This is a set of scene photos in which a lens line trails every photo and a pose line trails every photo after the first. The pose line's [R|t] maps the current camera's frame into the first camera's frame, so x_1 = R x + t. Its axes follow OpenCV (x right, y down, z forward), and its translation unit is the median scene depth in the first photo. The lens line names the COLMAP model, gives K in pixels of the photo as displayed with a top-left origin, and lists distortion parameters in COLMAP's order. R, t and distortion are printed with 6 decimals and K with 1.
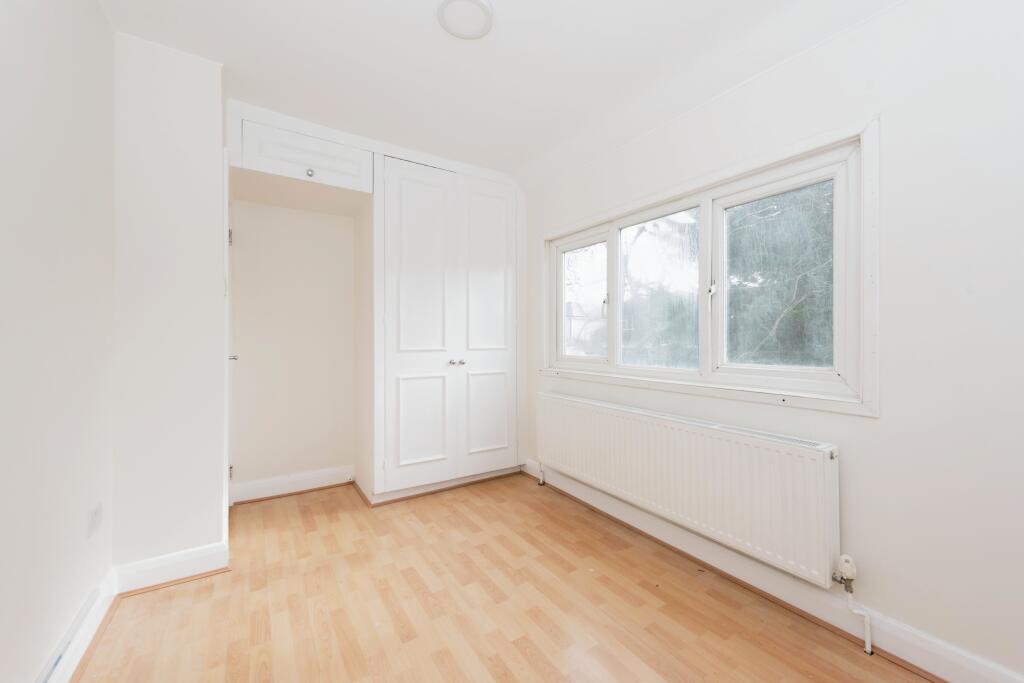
lens RADIAL K [[400.8, 0, 512.0], [0, 400.8, 341.5], [0, 0, 1]] dist [0.000225, -0.000029]
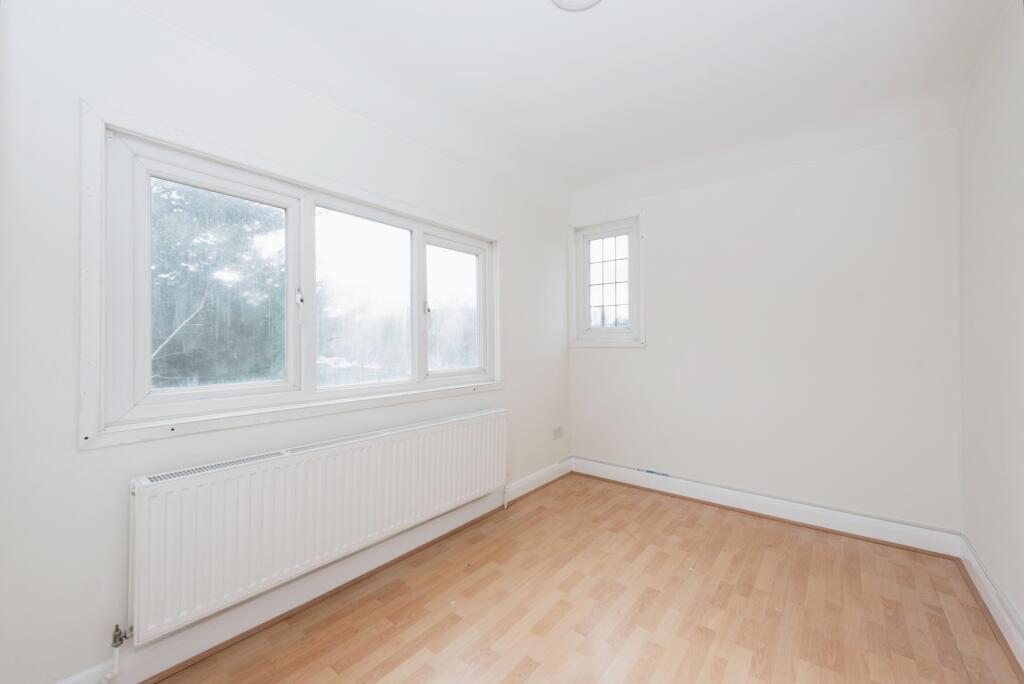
lens RADIAL K [[400.8, 0, 512.0], [0, 400.8, 342.0], [0, 0, 1]] dist [0.000225, -0.000029]
pose [[-0.319631, 0.026899, 0.947160, -0.710064], [0.030982, 0.999359, -0.017927, 0.003270], [-0.947036, 0.023615, -0.320259, 1.140173]]
